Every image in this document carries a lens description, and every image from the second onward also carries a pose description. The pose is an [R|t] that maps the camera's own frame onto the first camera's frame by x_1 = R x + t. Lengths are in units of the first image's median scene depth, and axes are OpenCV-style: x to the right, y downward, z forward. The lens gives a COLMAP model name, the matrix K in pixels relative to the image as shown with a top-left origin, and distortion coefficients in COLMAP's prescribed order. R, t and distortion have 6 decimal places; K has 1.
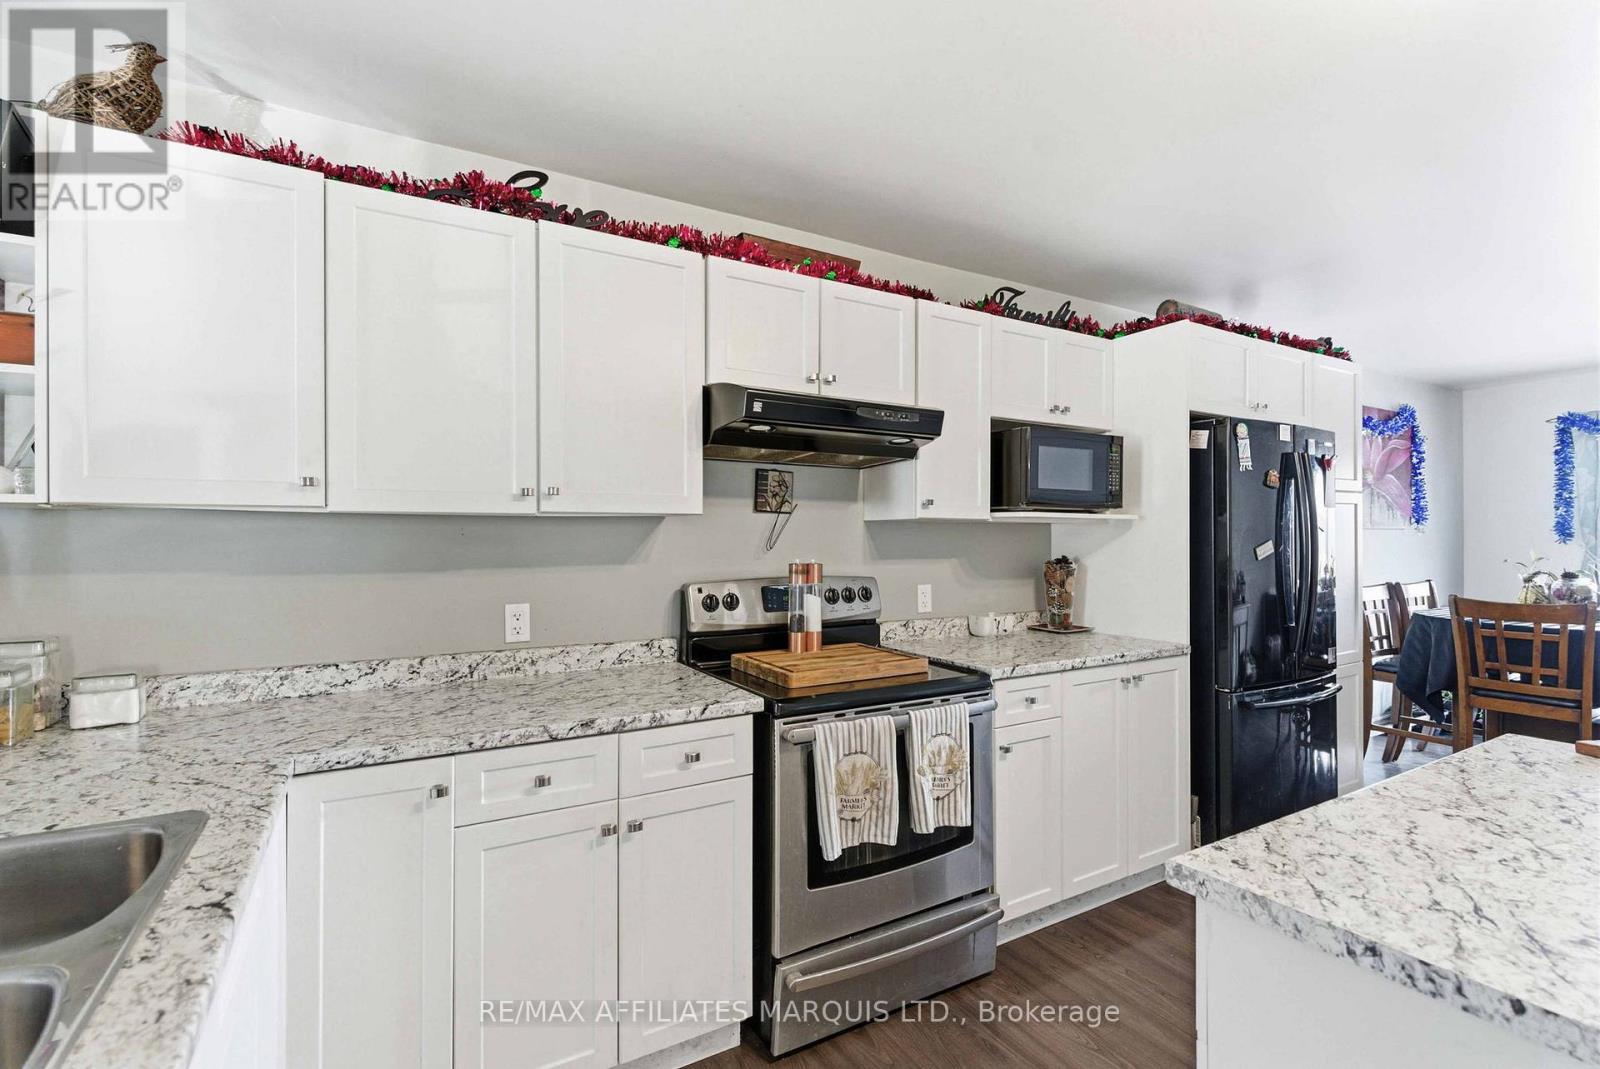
lens RADIAL K [[736.5, 0, 792.7], [0, 736.5, 534.8], [0, 0, 1]] dist [-0.004827, 0.003674]
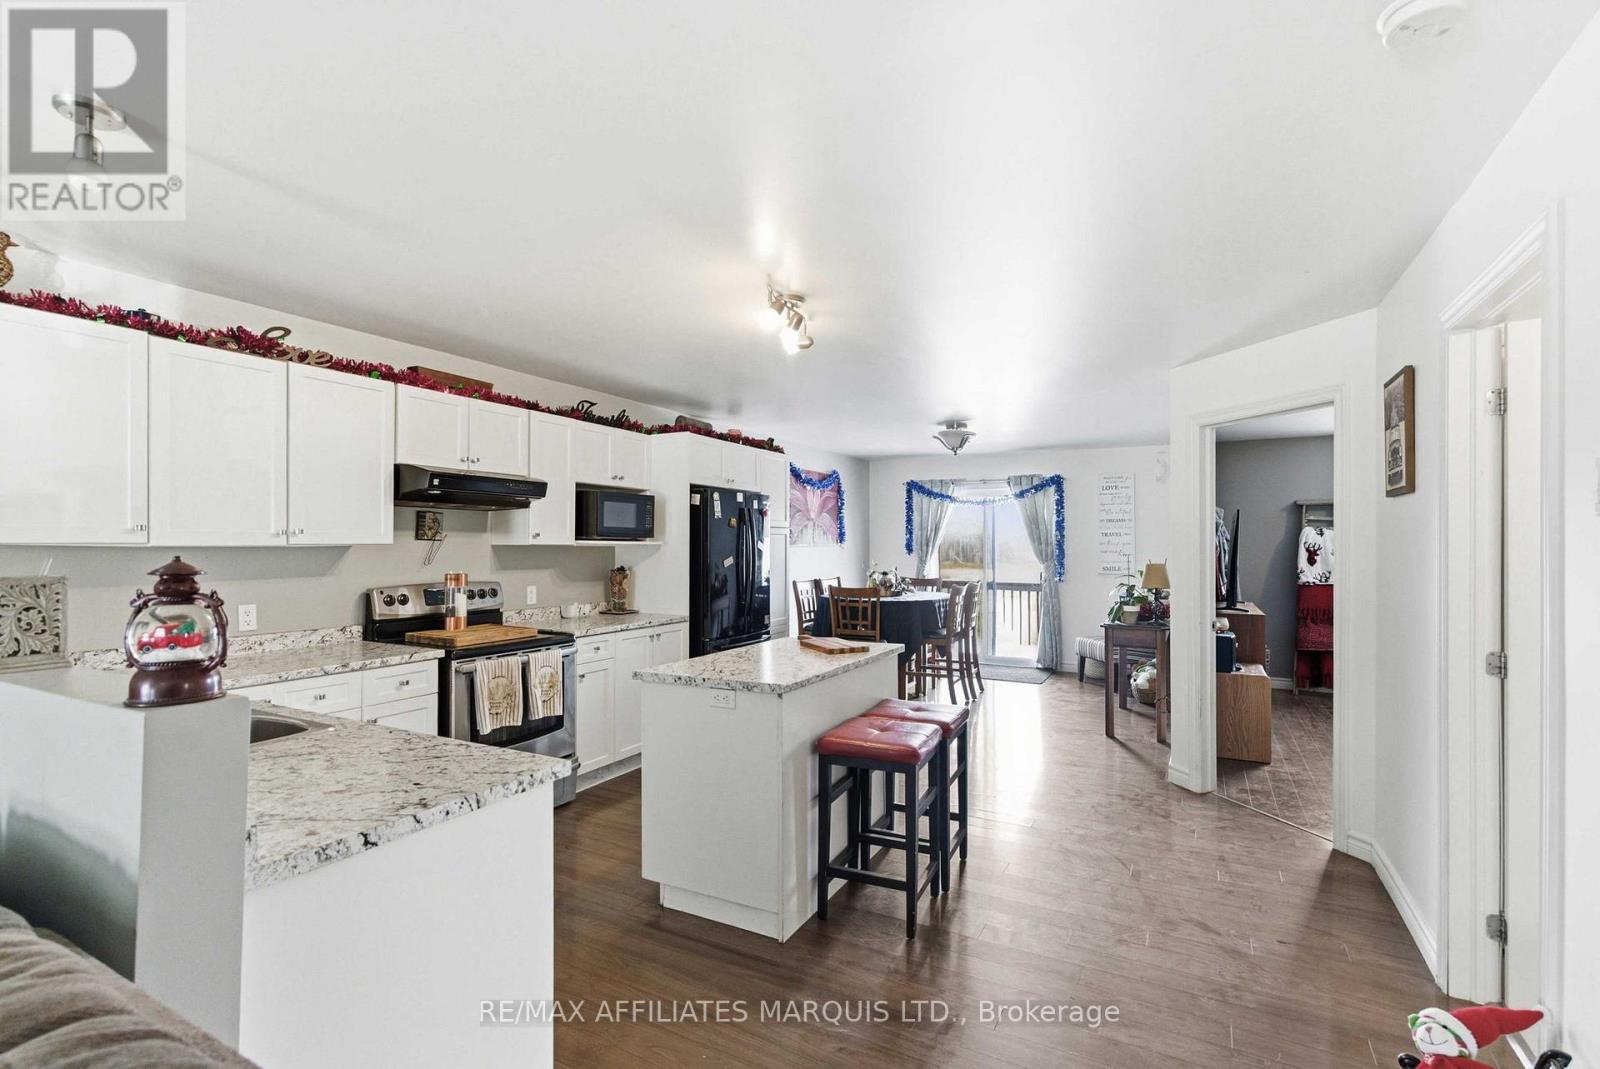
lens RADIAL K [[736.5, 0, 800.6], [0, 736.5, 543.5], [0, 0, 1]] dist [-0.004827, 0.003674]
pose [[0.850646, 0.003527, 0.525727, -0.205934], [-0.004226, 0.999991, 0.000129, -0.032890], [-0.525722, -0.002332, 0.850653, -0.818542]]
